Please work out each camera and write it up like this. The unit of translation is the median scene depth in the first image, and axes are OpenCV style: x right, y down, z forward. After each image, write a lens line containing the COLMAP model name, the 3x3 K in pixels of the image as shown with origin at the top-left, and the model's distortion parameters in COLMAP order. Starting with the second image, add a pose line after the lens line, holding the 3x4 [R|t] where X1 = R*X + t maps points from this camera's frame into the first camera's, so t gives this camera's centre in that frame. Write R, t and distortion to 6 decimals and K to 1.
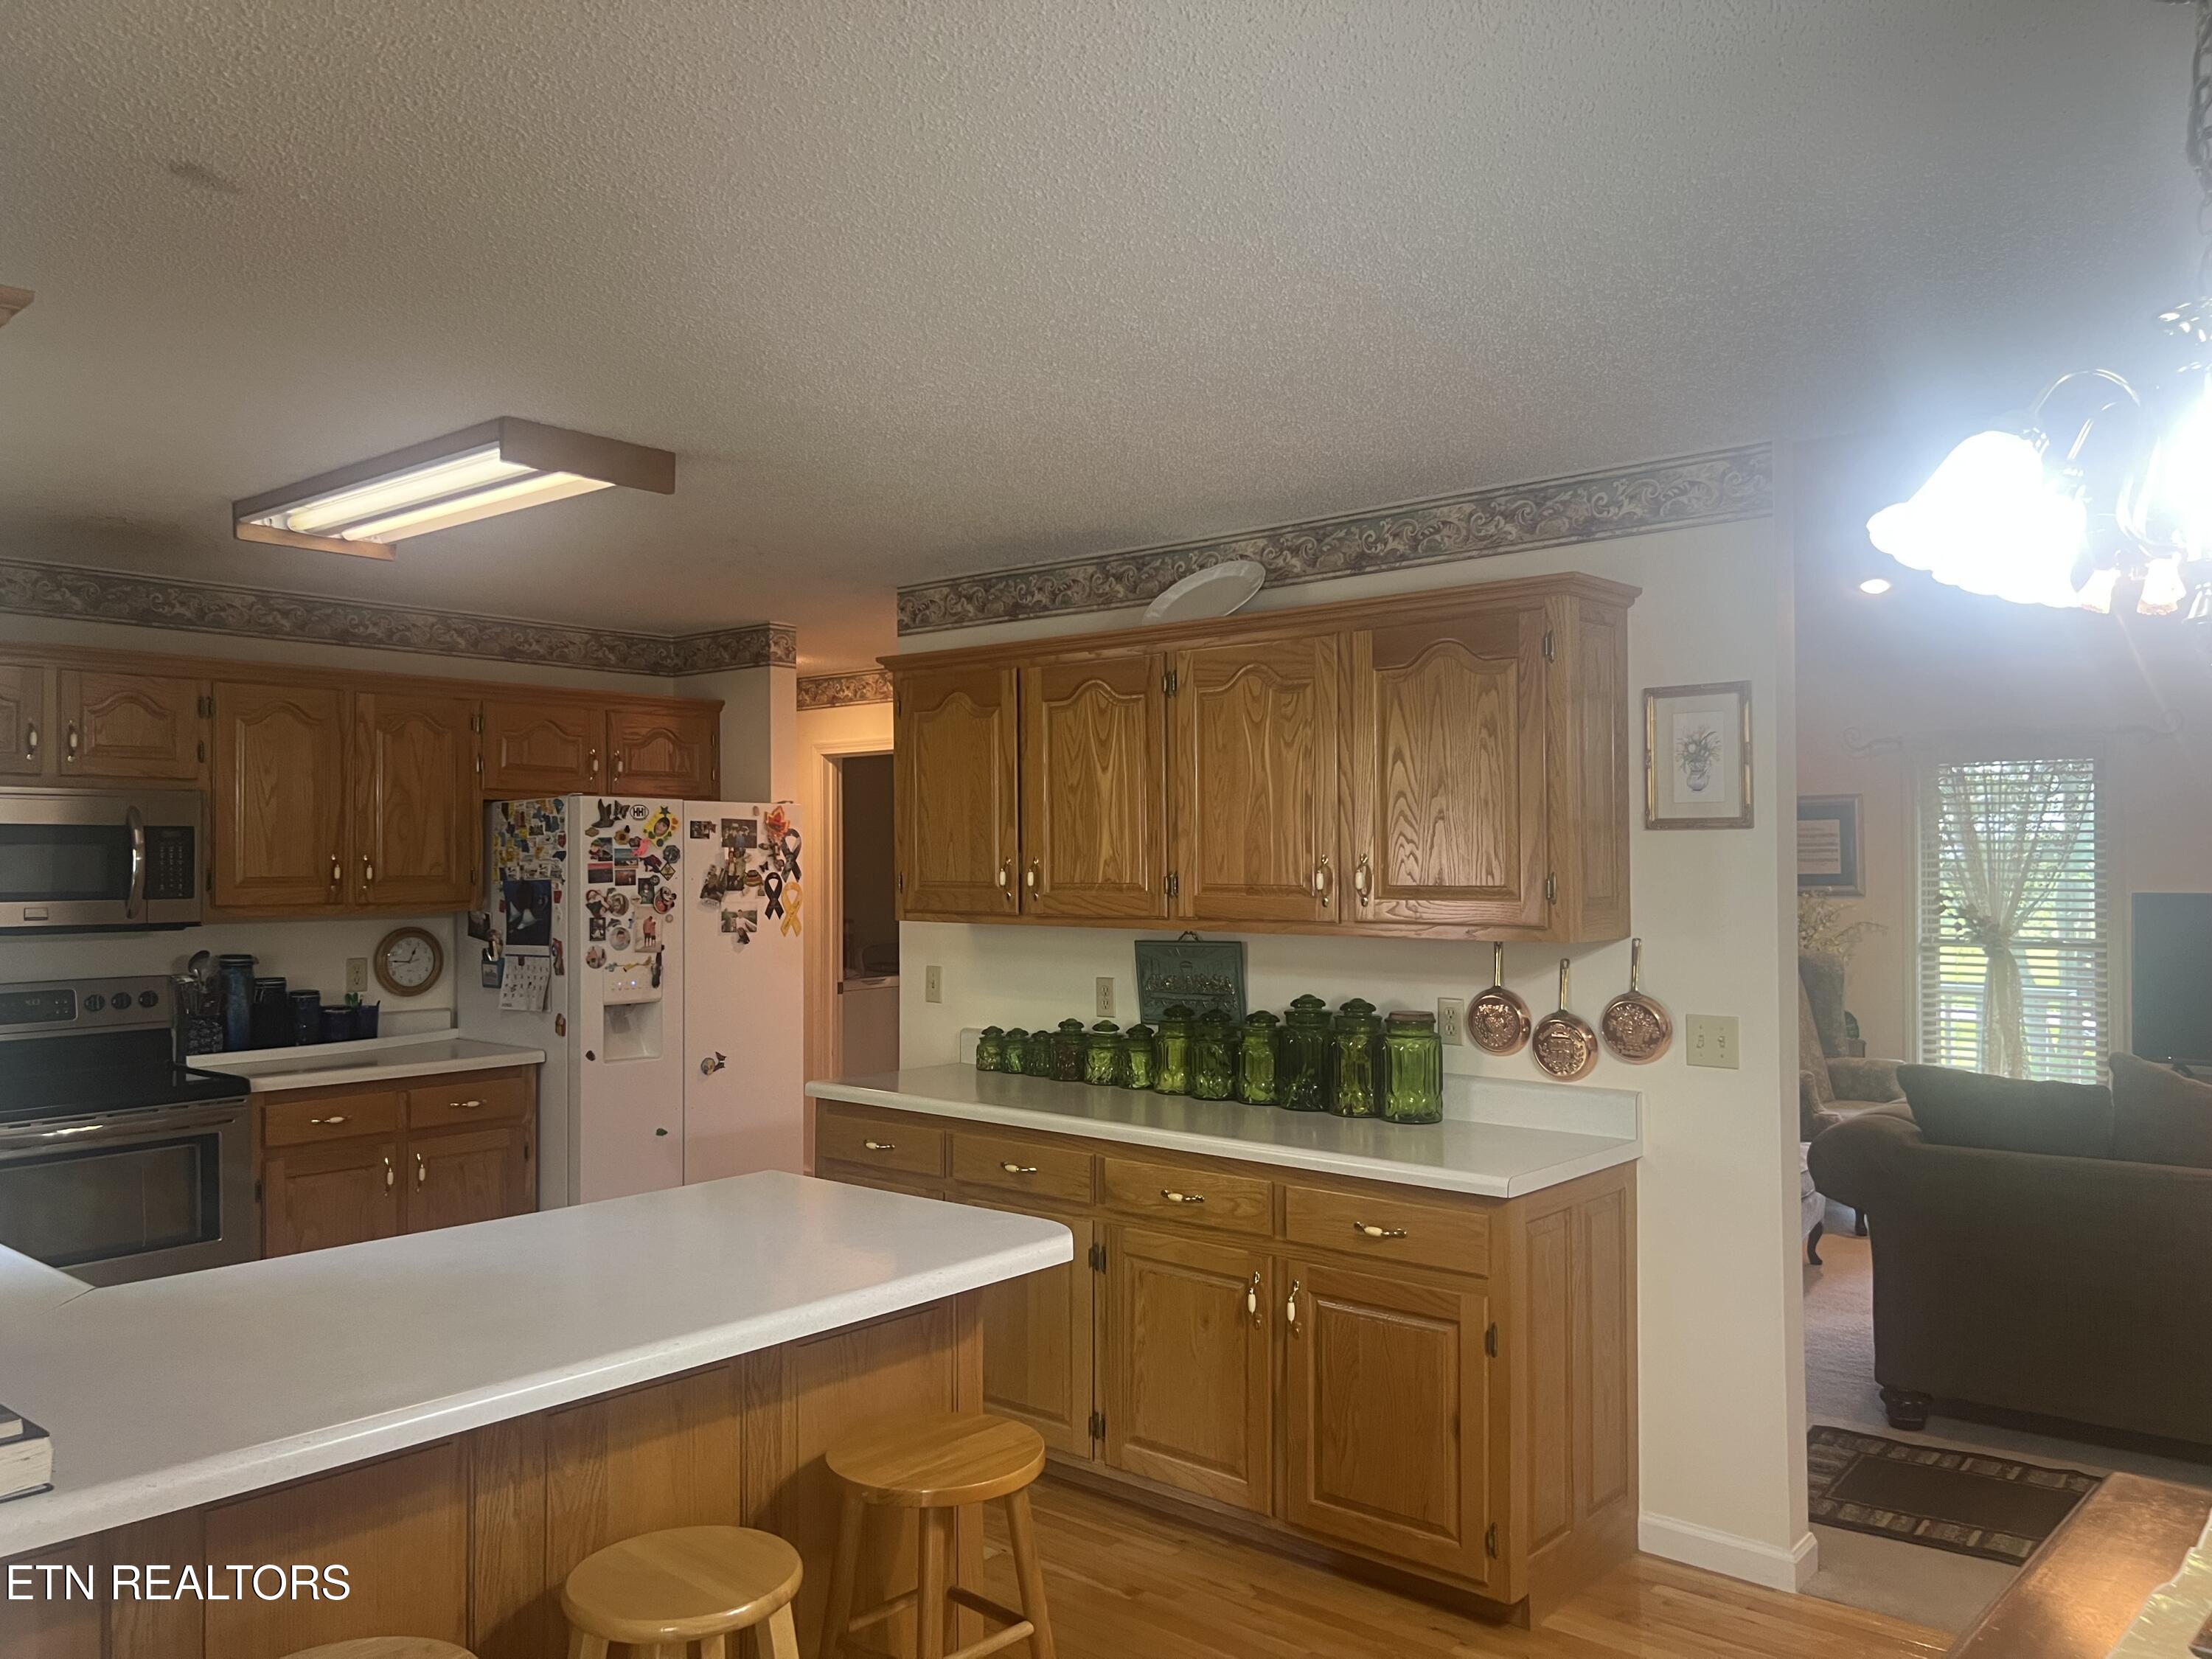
lens RADIAL K [[1667.5, 0, 1108.0], [0, 1667.5, 849.3], [0, 0, 1]] dist [0.063789, -0.071082]
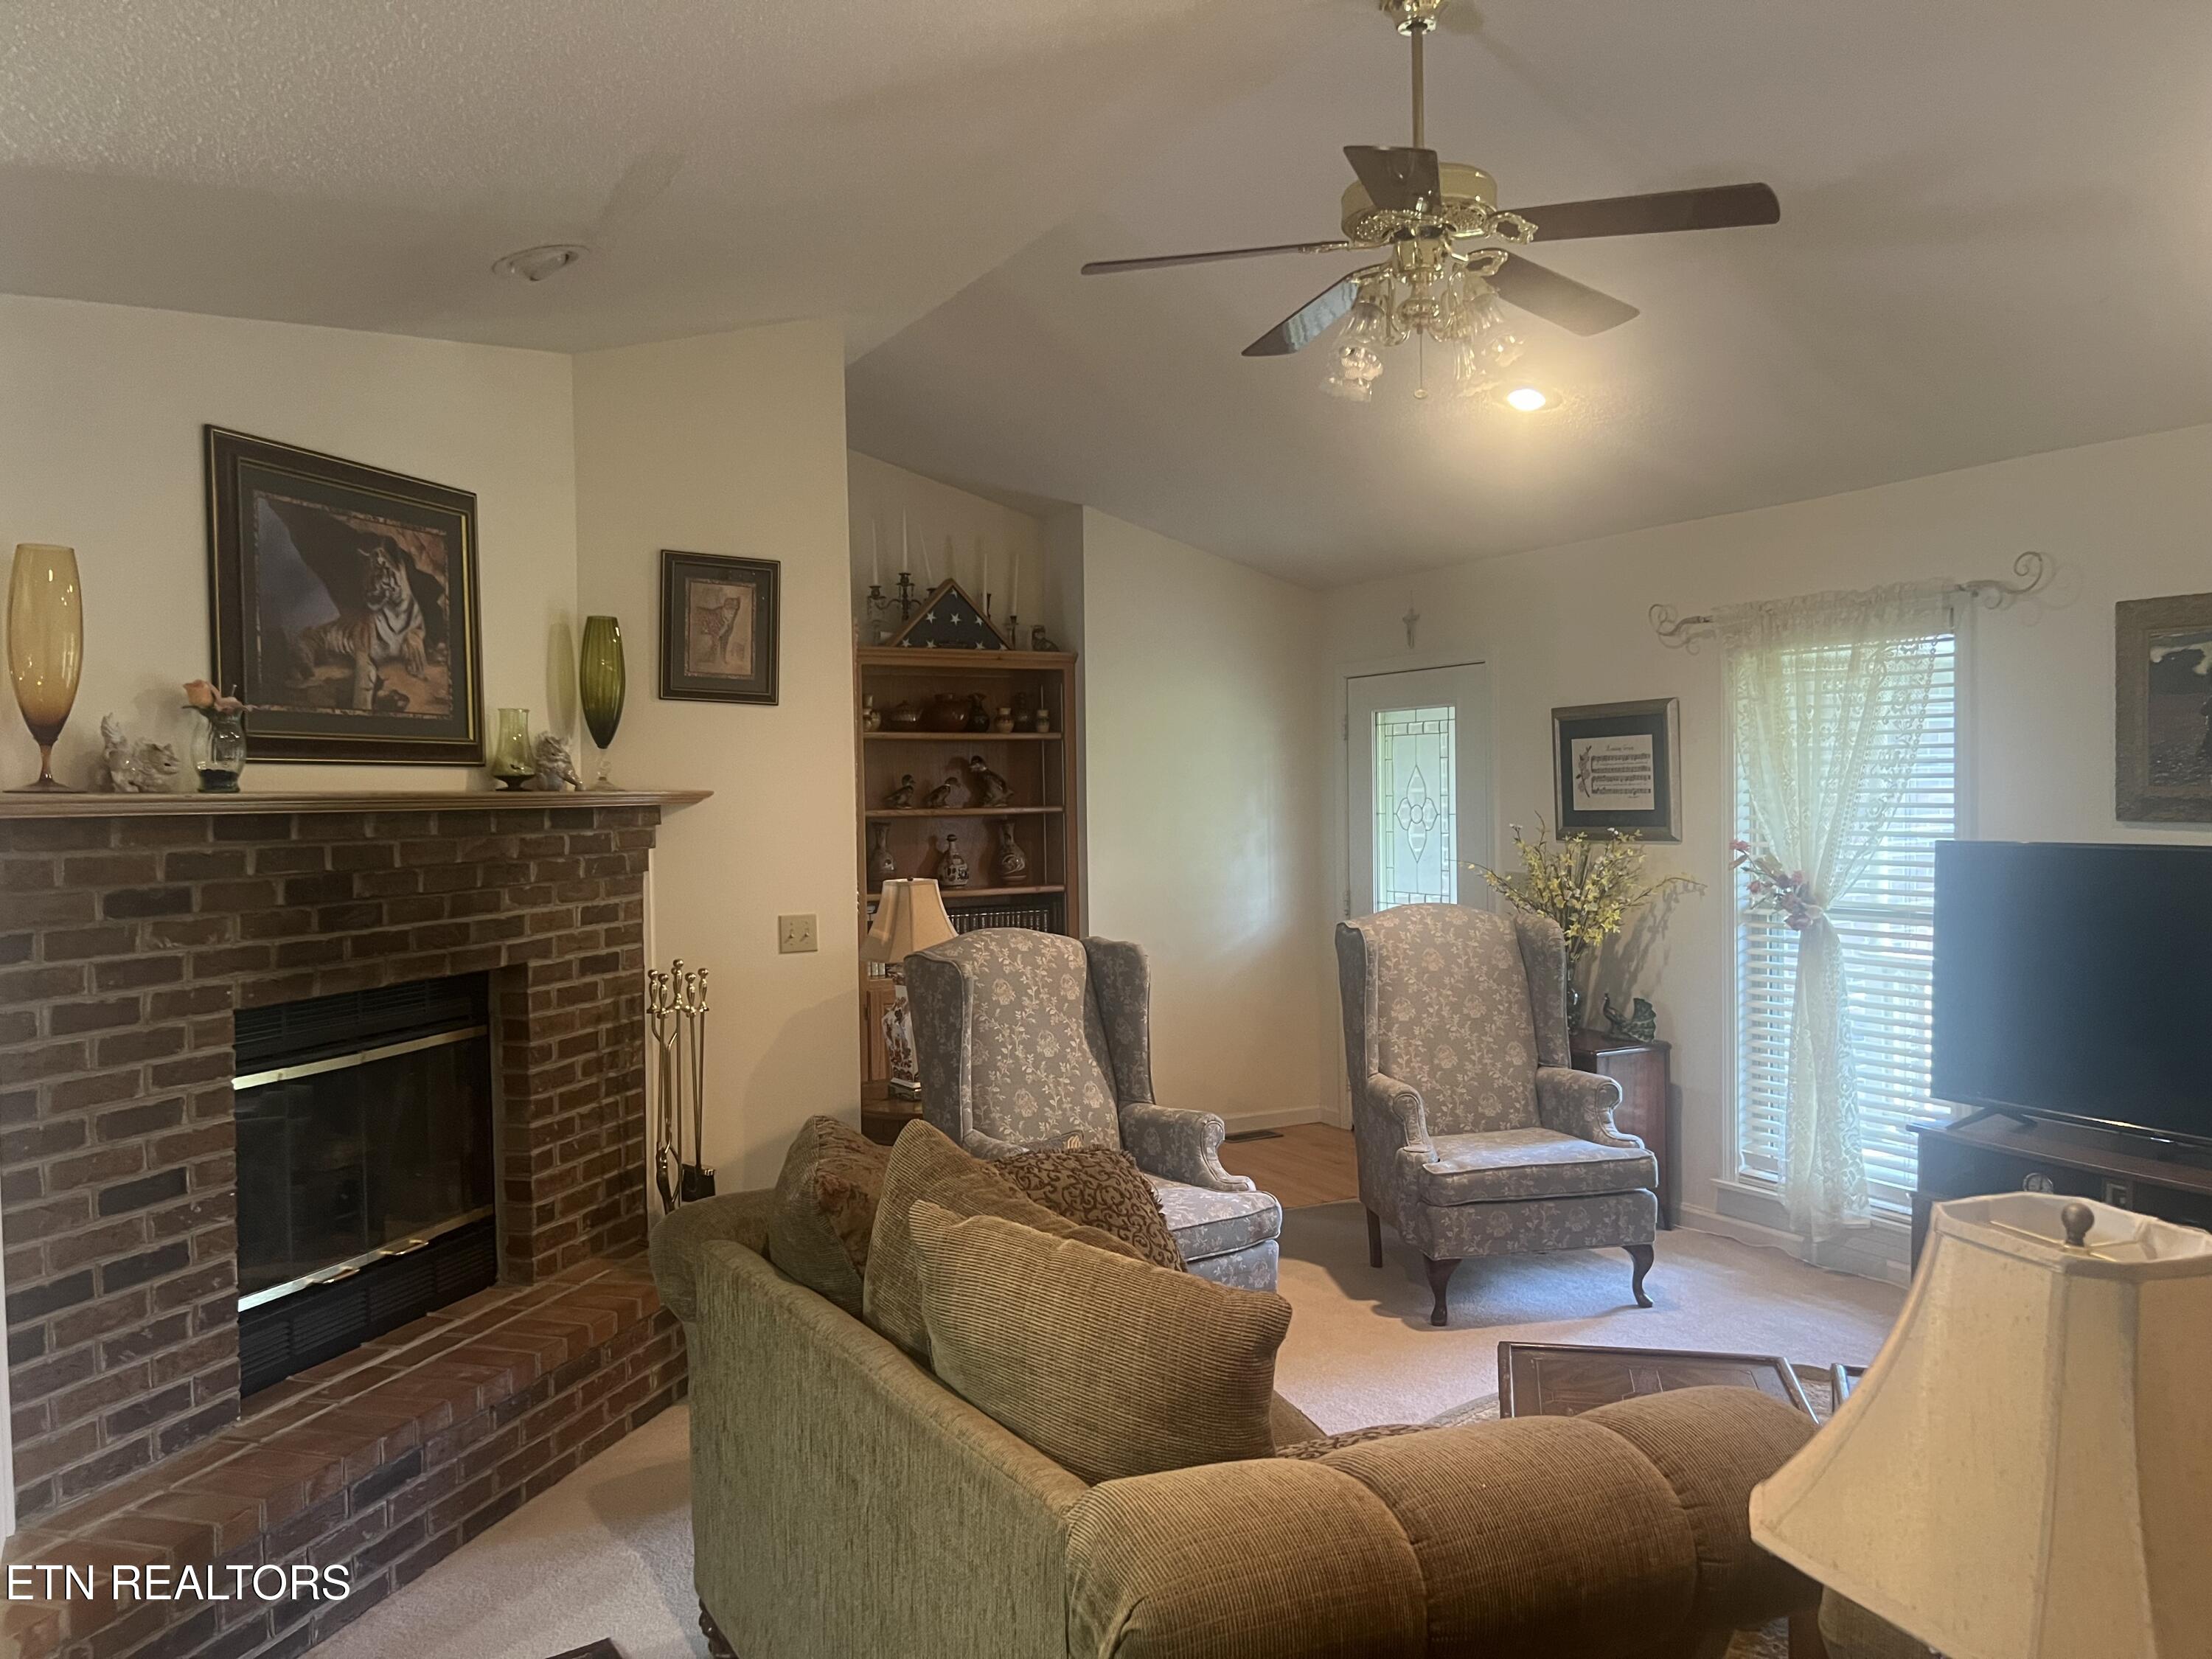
lens RADIAL K [[1667.5, 0, 1088.0], [0, 1667.5, 833.8], [0, 0, 1]] dist [0.063789, -0.071082]
pose [[0.933622, -0.000846, -0.358257, 0.943593], [0.013281, 0.999392, 0.032250, -0.003220], [0.358012, -0.034867, 0.933066, 0.496187]]
